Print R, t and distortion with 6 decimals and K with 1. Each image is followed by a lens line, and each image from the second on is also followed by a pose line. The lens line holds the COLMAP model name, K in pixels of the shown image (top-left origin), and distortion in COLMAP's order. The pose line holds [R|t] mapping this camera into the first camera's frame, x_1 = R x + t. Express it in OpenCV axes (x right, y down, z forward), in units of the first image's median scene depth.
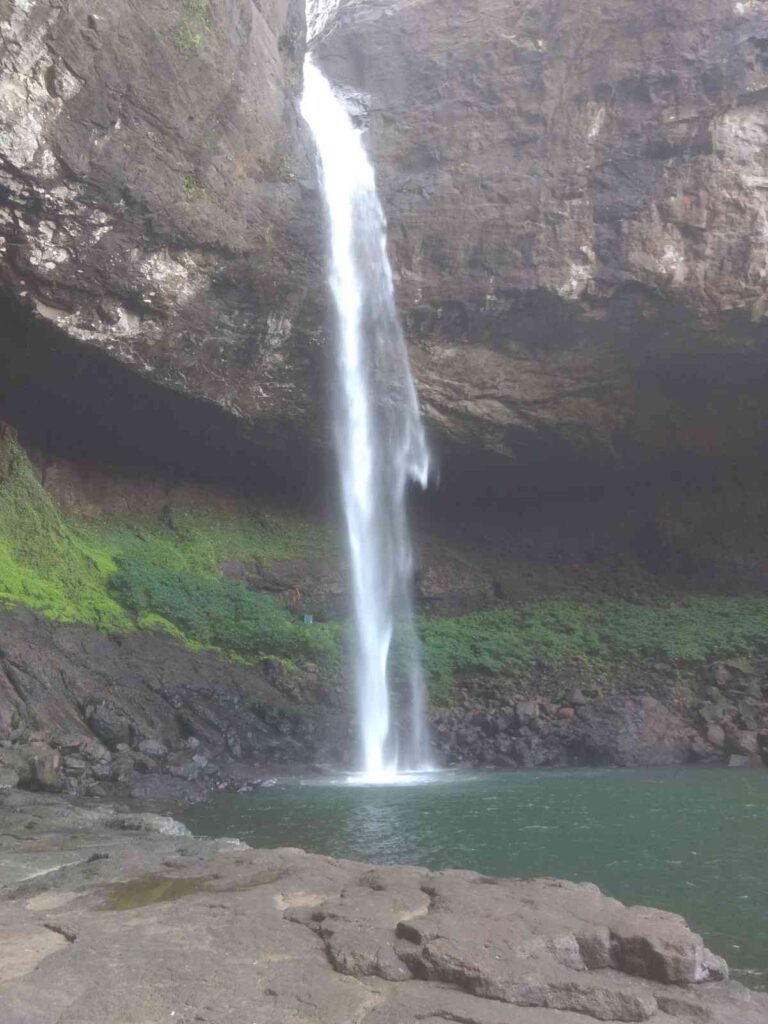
lens RADIAL K [[805.7, 0, 383.2], [0, 805.7, 525.8], [0, 0, 1]] dist [0.037069, -0.001246]
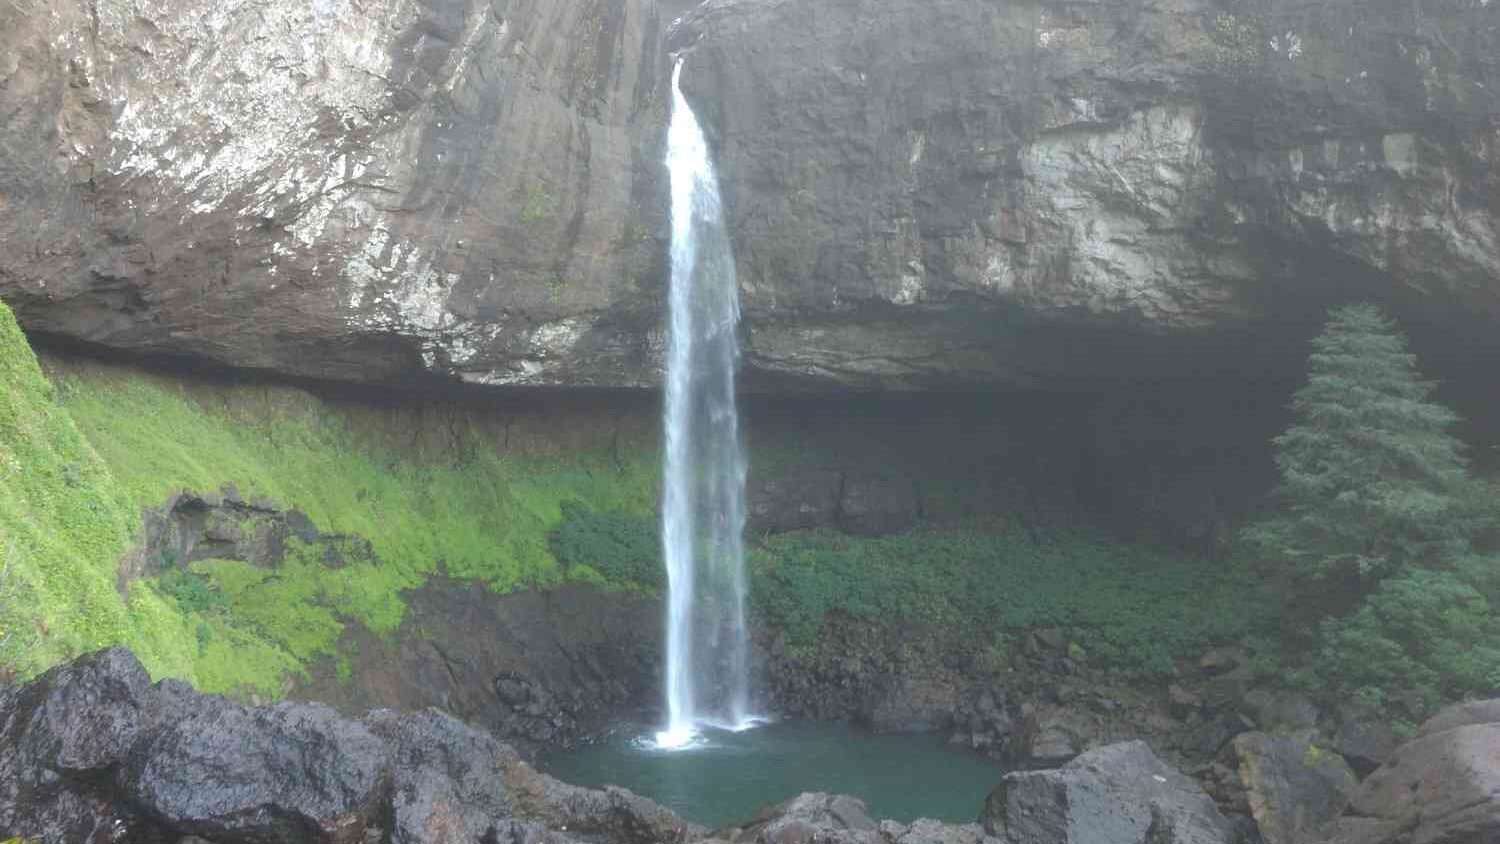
lens RADIAL K [[1153.5, 0, 729.5], [0, 1153.5, 421.0], [0, 0, 1]] dist [0.100384, -0.000573]
pose [[0.943031, 0.016722, -0.332284, 0.541279], [0.059713, 0.974012, 0.218483, -0.494799], [0.327302, -0.225878, 0.917525, -0.559136]]
